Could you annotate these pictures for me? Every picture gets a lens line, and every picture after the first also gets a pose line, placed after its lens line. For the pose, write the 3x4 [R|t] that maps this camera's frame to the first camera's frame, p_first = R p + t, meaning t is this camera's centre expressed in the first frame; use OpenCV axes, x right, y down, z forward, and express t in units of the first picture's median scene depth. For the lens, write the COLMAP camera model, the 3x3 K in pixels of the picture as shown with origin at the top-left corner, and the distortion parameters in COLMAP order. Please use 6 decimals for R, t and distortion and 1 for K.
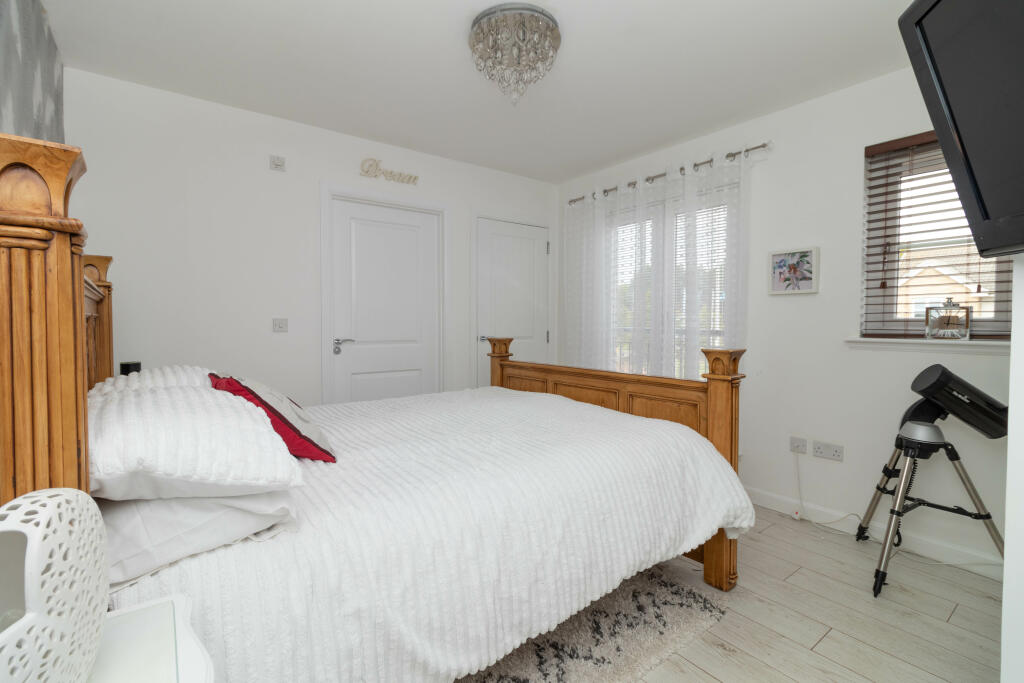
lens RADIAL K [[473.8, 0, 515.0], [0, 473.8, 338.2], [0, 0, 1]] dist [0.000193, 0.000145]
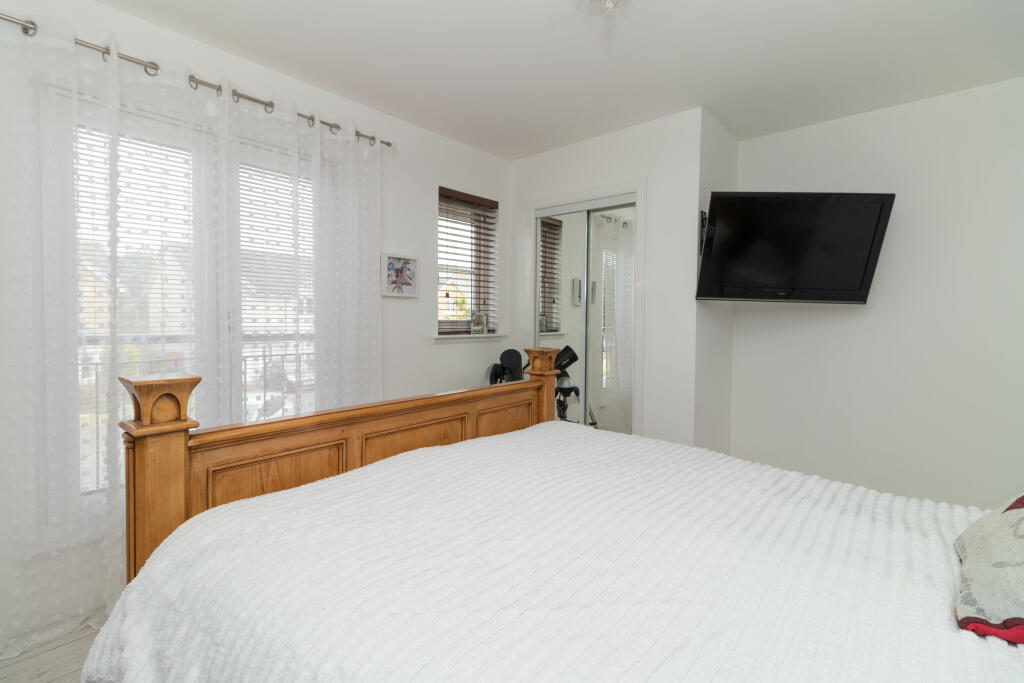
lens RADIAL K [[473.8, 0, 514.4], [0, 473.8, 334.8], [0, 0, 1]] dist [0.000193, 0.000145]
pose [[-0.219896, -0.041351, 0.974647, -0.518754], [0.021301, 0.998659, 0.047176, -0.053119], [-0.975291, 0.031134, -0.218720, 0.992499]]
